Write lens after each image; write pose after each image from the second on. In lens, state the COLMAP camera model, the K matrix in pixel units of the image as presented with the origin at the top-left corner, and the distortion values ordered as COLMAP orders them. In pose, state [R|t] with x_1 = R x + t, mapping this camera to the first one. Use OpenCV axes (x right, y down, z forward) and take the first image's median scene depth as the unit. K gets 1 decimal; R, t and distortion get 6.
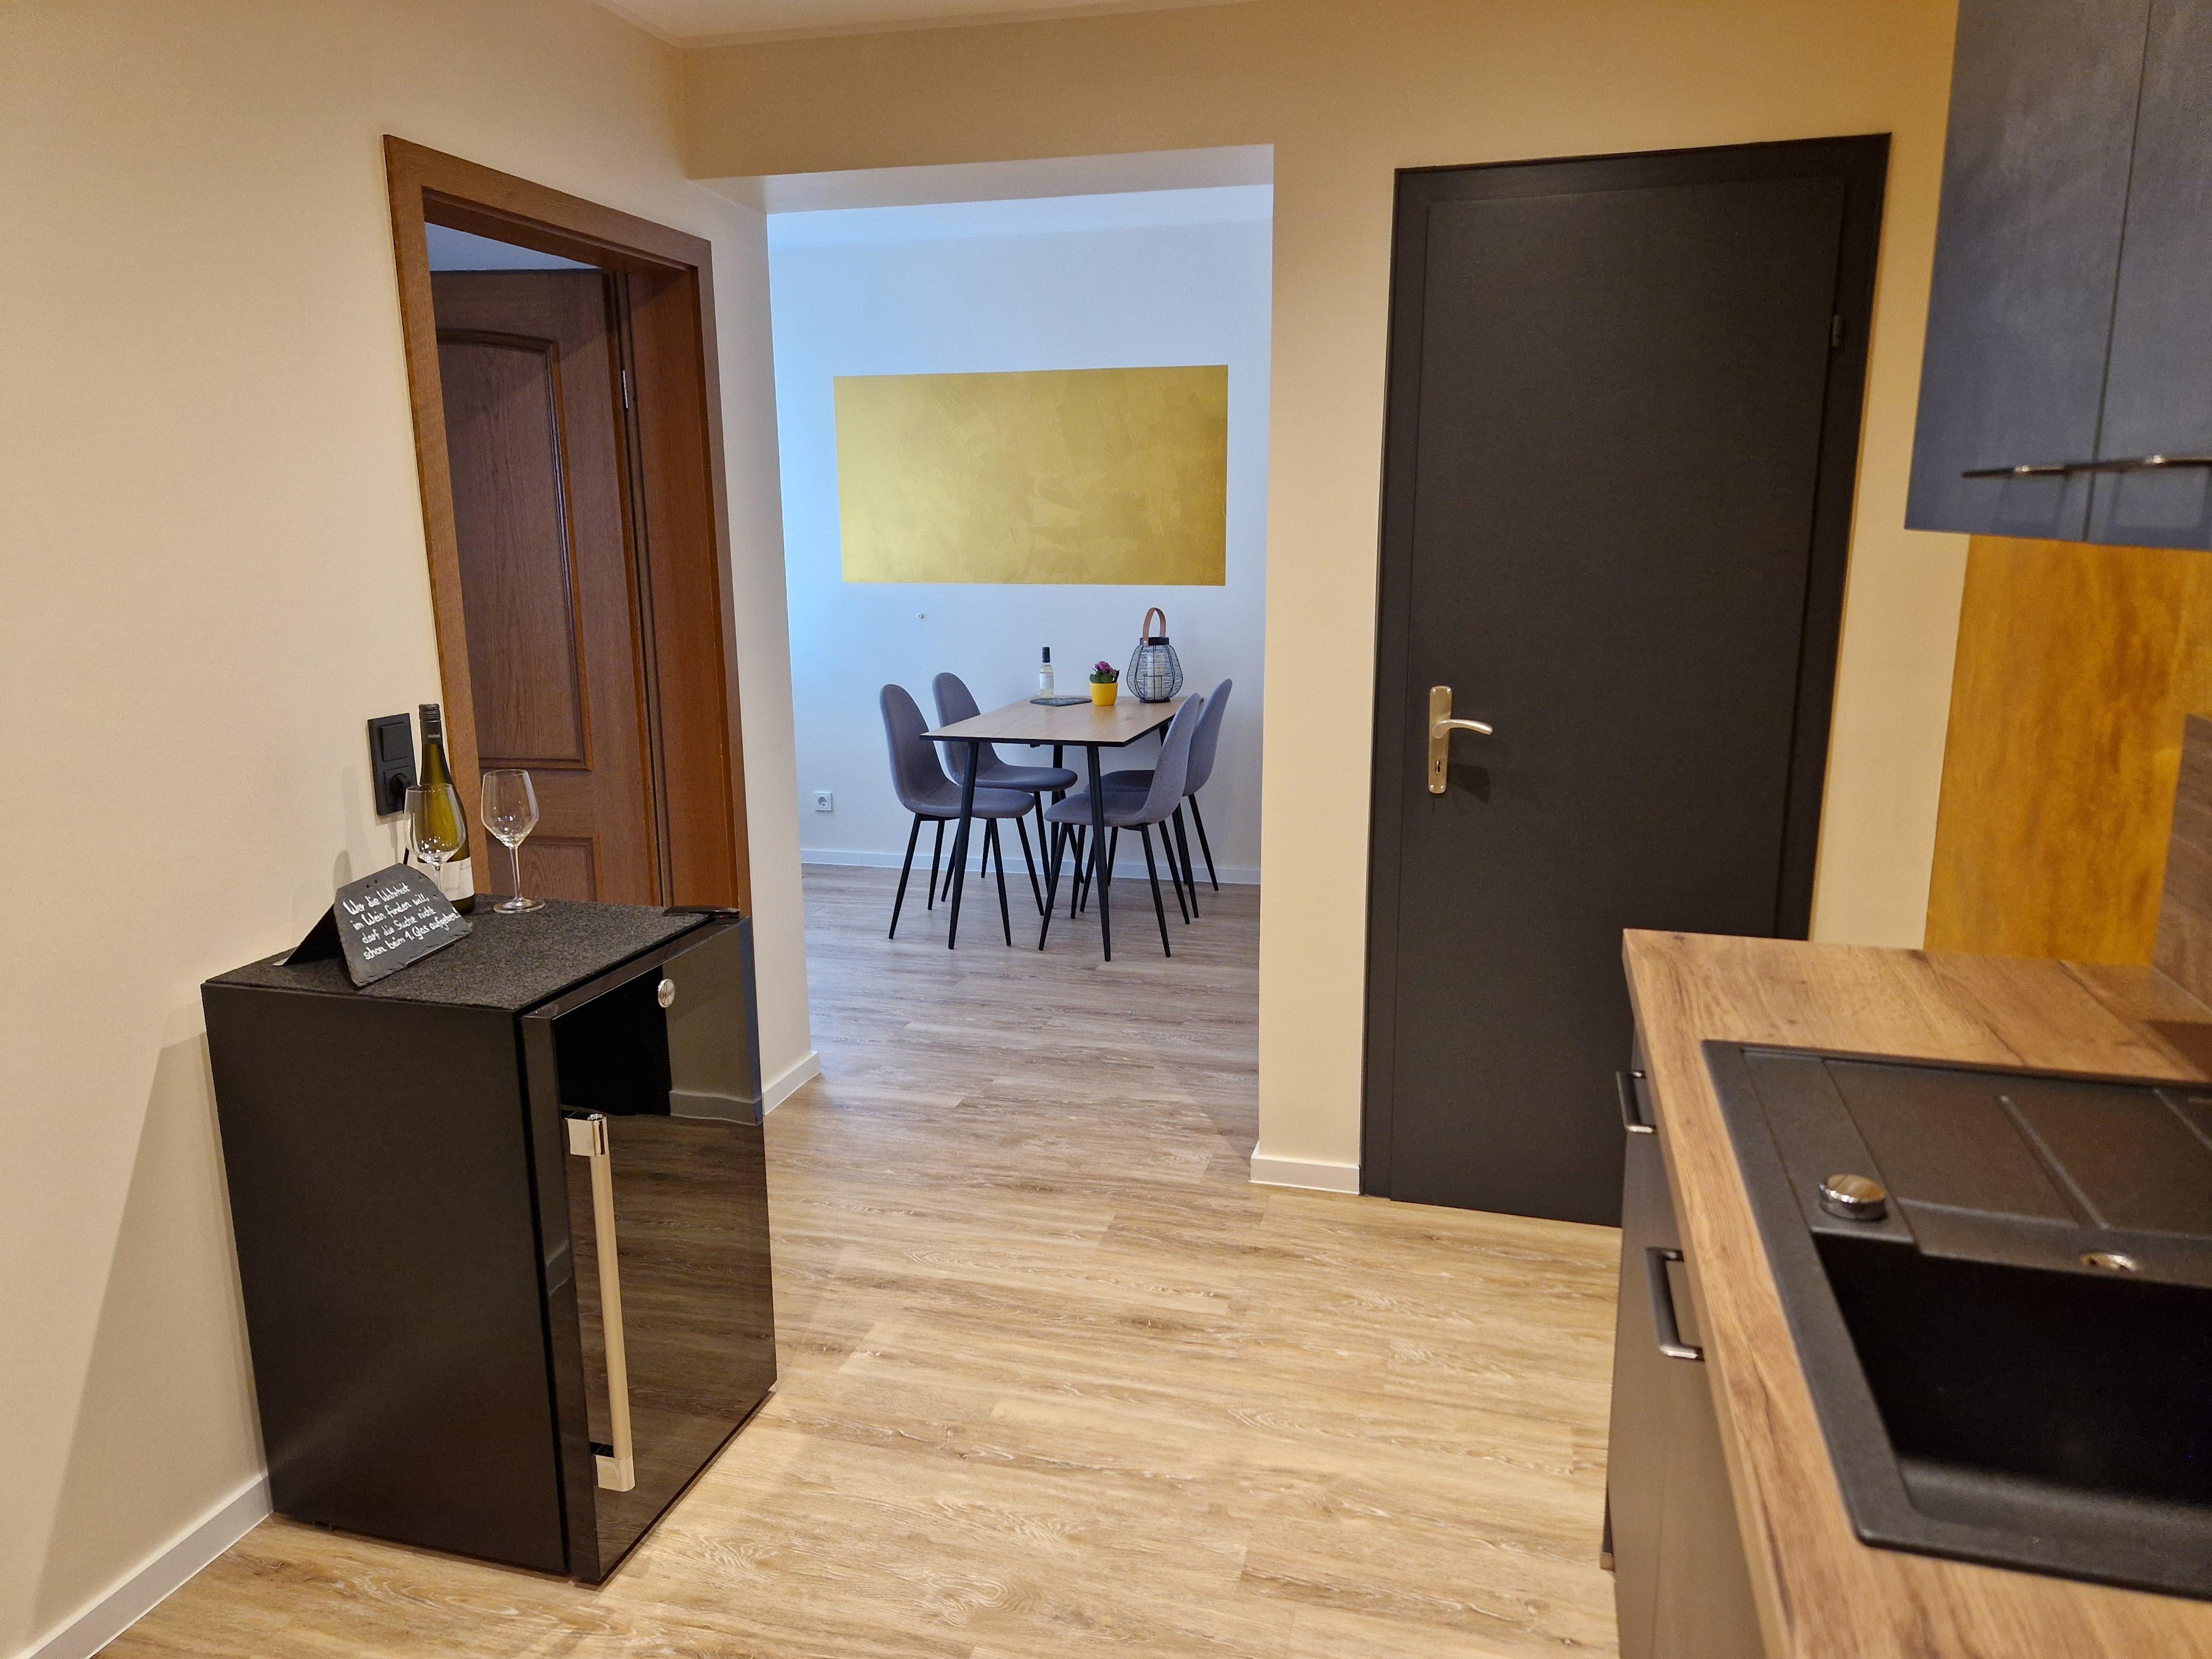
lens RADIAL K [[1469.8, 0, 1106.8], [0, 1469.8, 826.1], [0, 0, 1]] dist [0.069623, -0.059580]
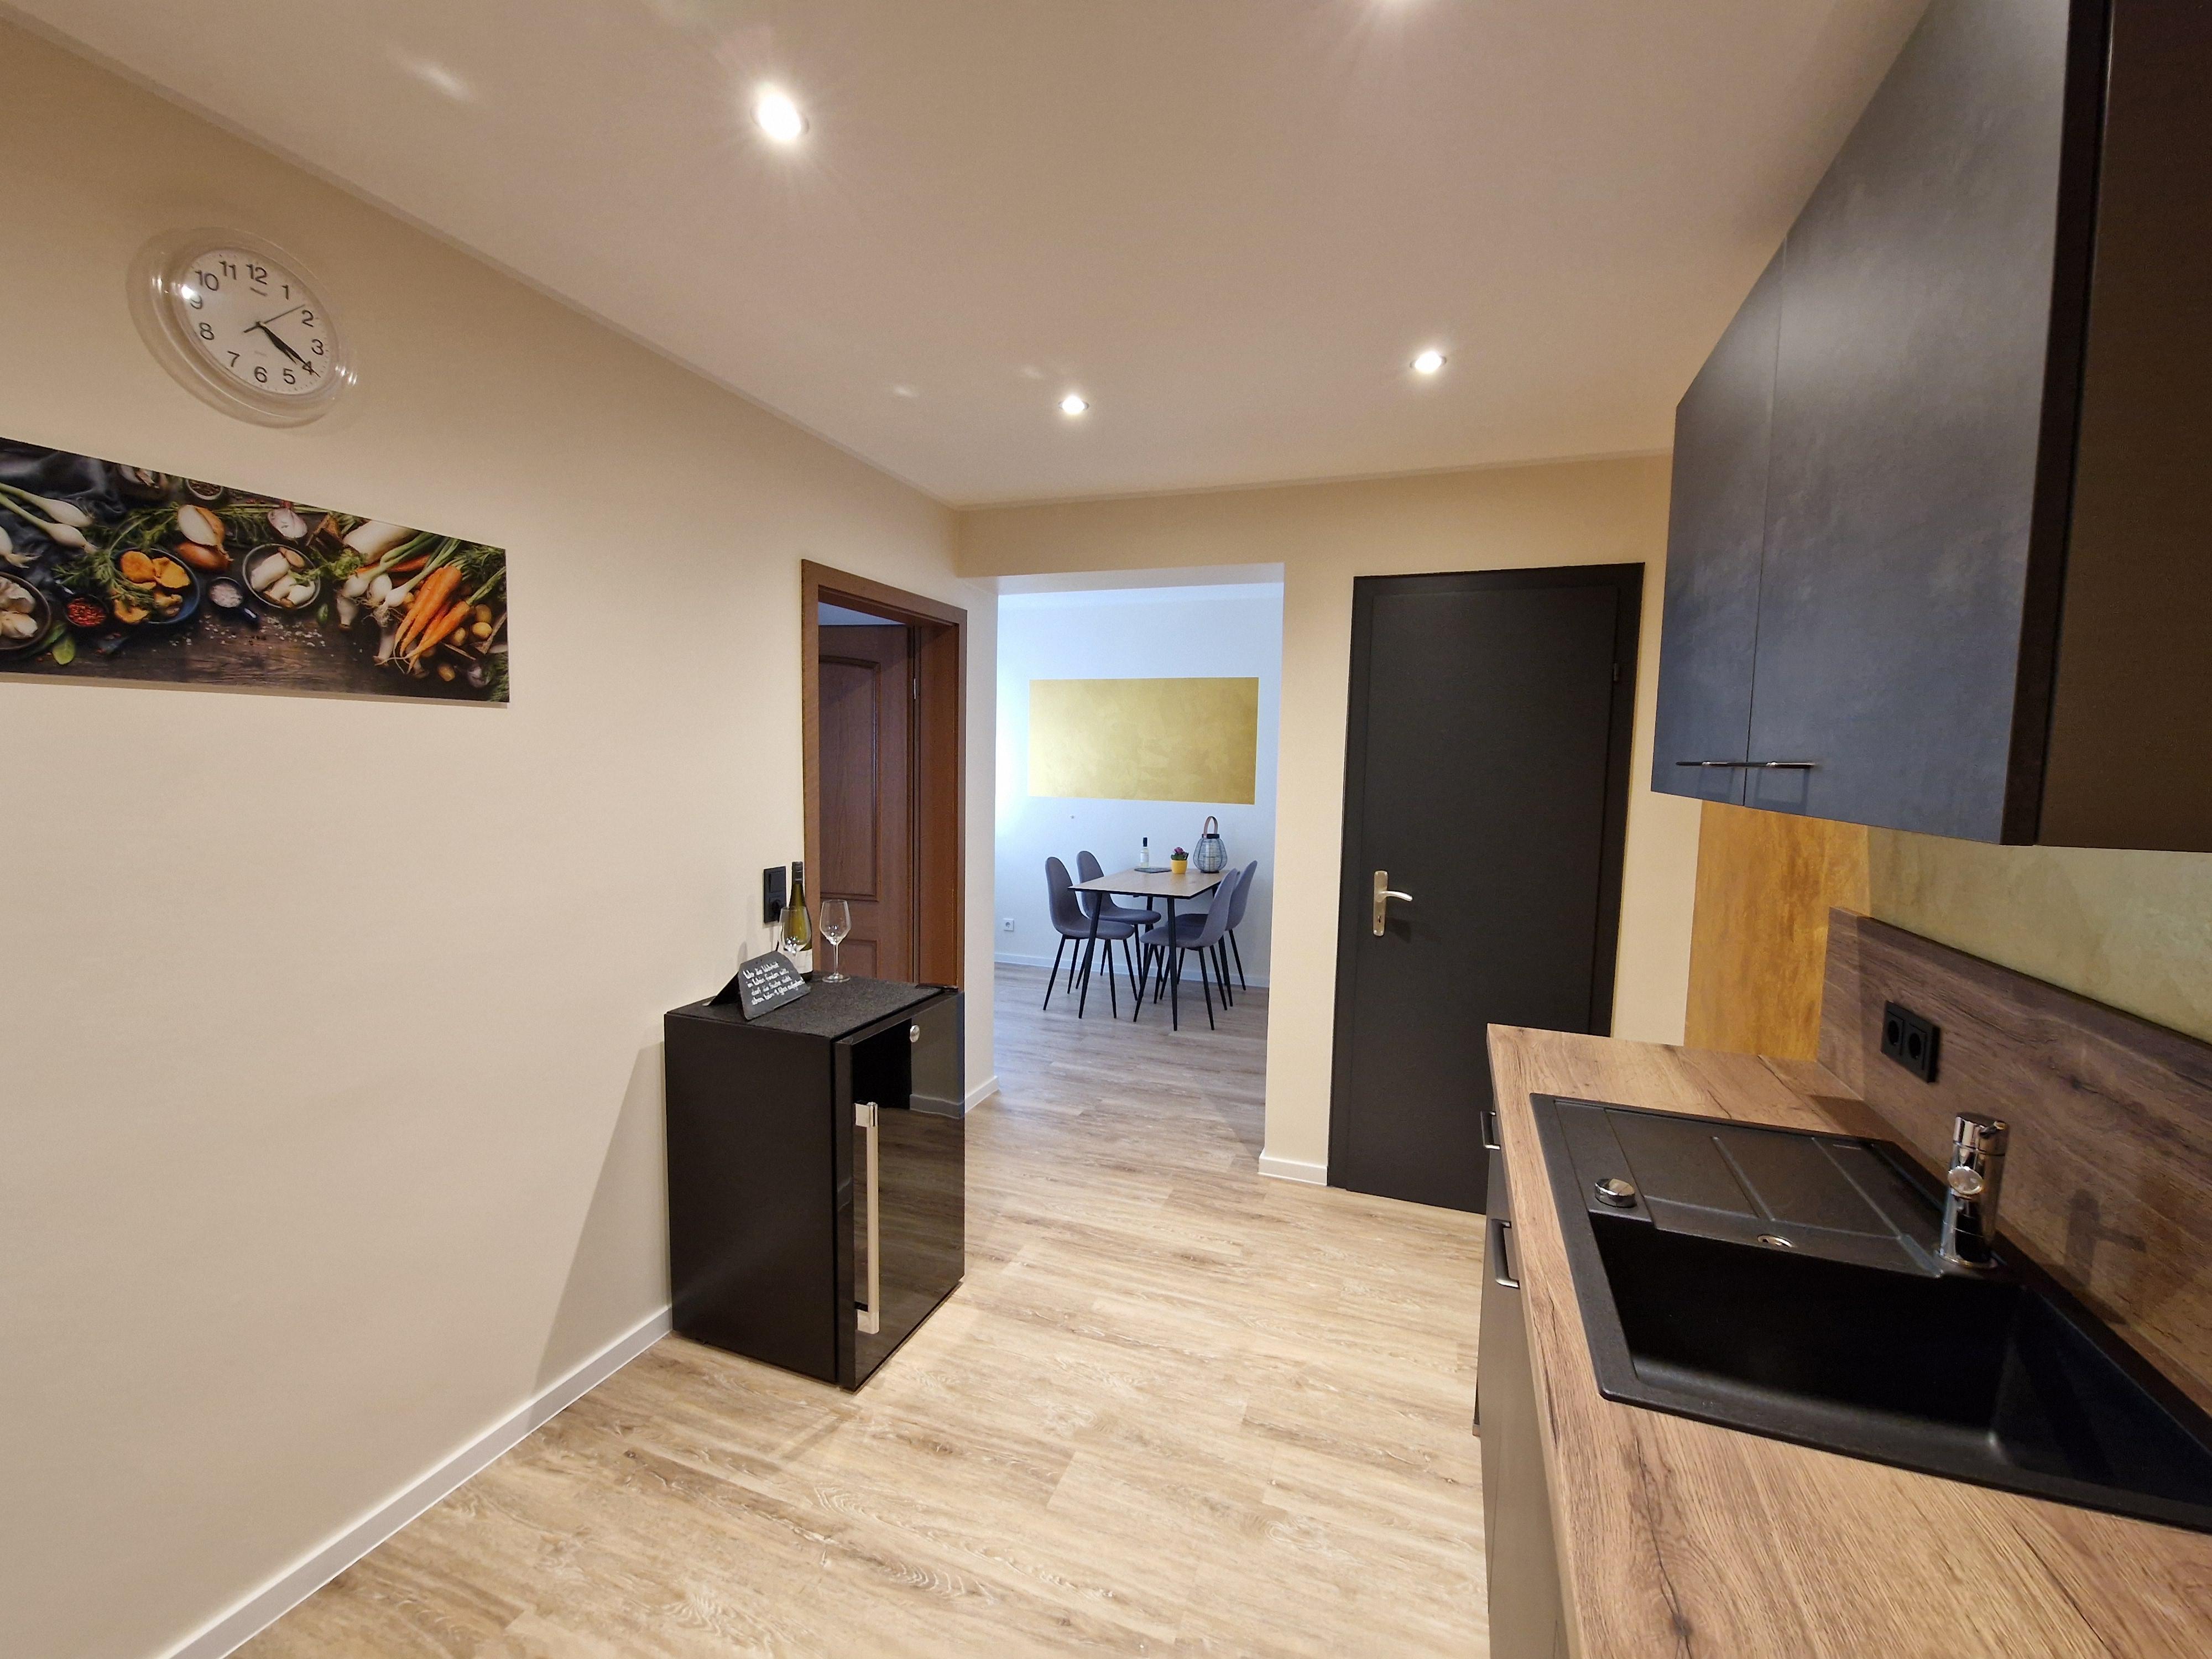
lens RADIAL K [[900.1, 0, 1110.3], [0, 900.1, 830.1], [0, 0, 1]] dist [-0.005267, 0.001137]
pose [[0.996163, 0.033253, -0.080956, 0.004948], [-0.043273, 0.991170, -0.125341, -0.000326], [0.076073, 0.128363, 0.988805, -0.043168]]
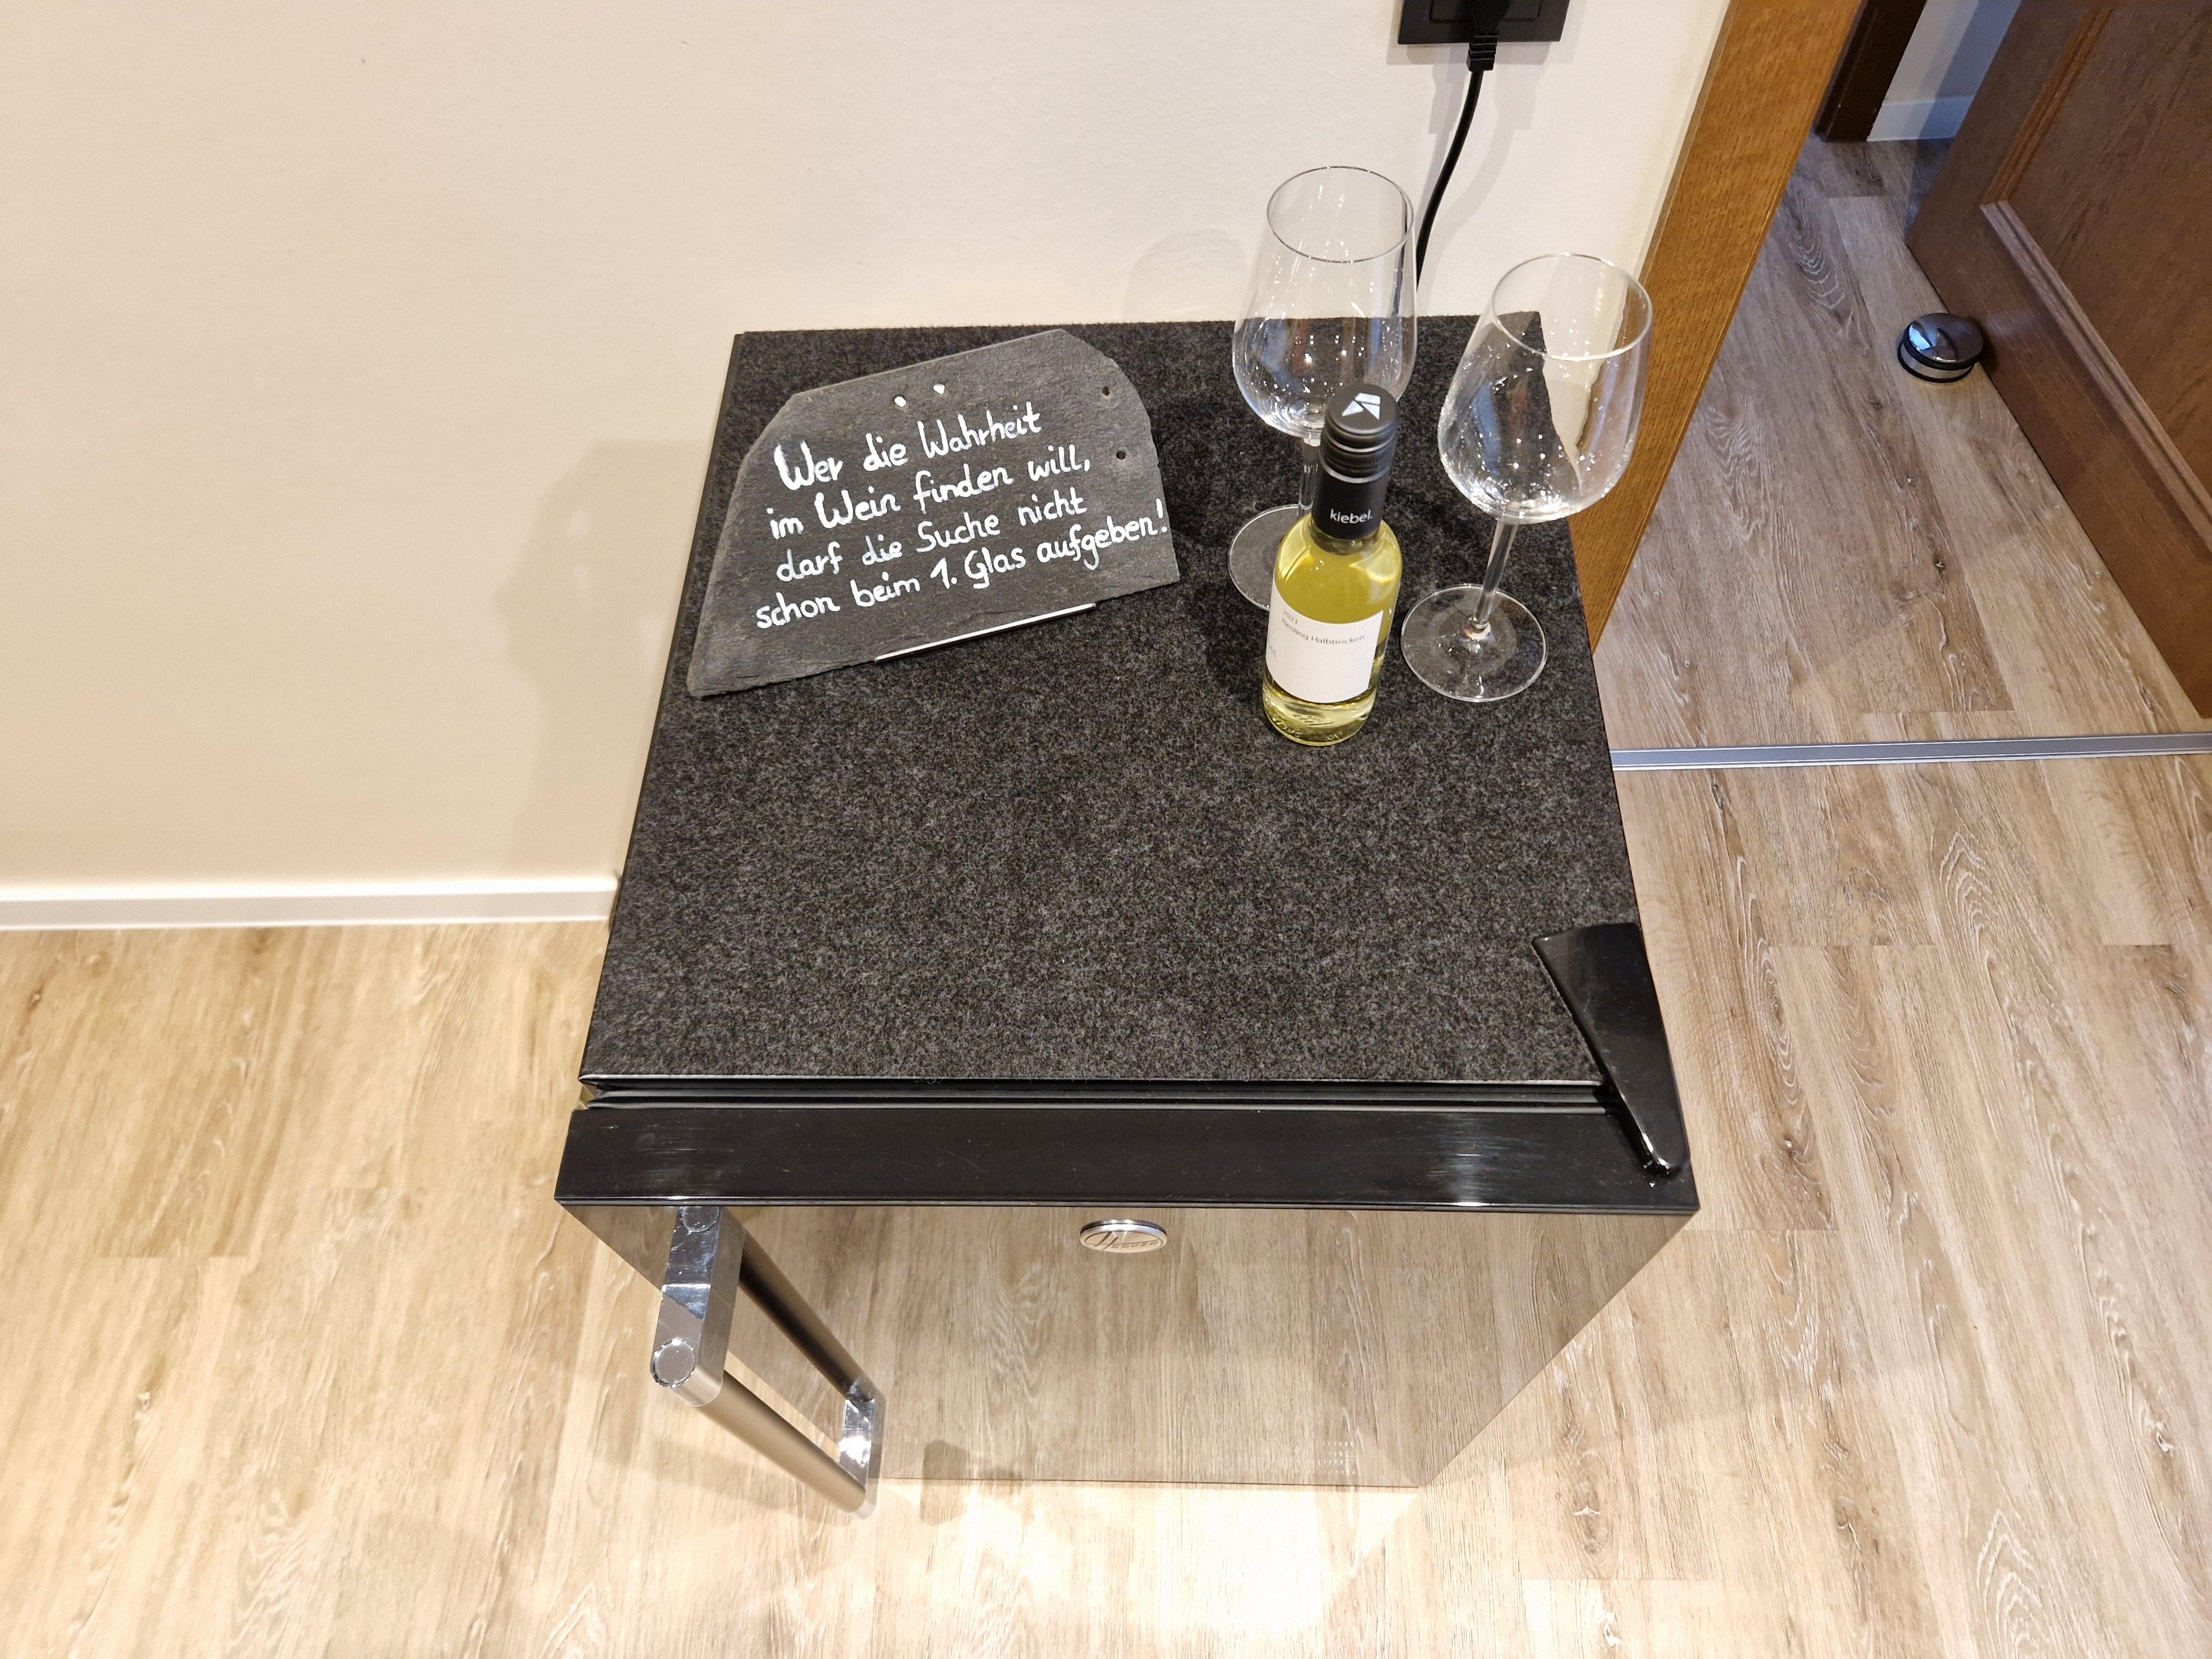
lens RADIAL K [[1469.8, 0, 1011.8], [0, 1469.8, 930.8], [0, 0, 1]] dist [0.069623, -0.059580]
pose [[0.276513, 0.851573, -0.445381, -0.199824], [-0.037156, 0.472578, 0.880505, -0.187908], [0.960292, -0.226923, 0.162314, 0.837518]]
